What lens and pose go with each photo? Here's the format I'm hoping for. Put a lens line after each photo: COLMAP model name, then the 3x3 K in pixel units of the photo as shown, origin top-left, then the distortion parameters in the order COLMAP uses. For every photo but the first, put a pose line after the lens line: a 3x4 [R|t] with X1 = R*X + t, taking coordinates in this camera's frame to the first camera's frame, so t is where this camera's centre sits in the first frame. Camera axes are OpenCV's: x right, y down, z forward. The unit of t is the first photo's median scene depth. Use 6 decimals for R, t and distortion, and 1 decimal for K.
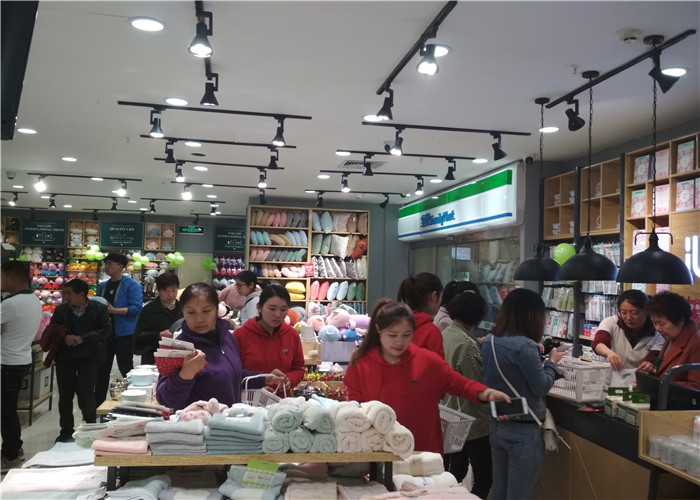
lens RADIAL K [[620.1, 0, 349.9], [0, 620.1, 249.7], [0, 0, 1]] dist [0.013783, 0.000646]
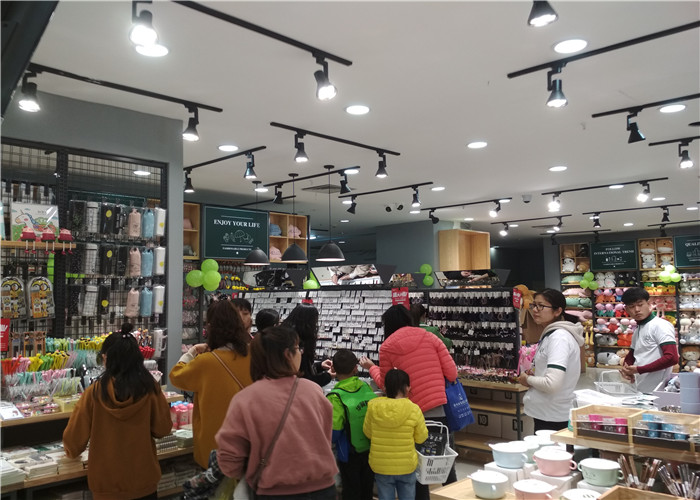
lens RADIAL K [[620.1, 0, 349.2], [0, 620.1, 250.3], [0, 0, 1]] dist [0.013783, 0.000646]
pose [[0.579230, -0.094728, -0.809641, 0.035985], [0.062900, 0.995458, -0.071469, 0.005819], [0.812734, -0.009529, 0.582557, 0.130443]]
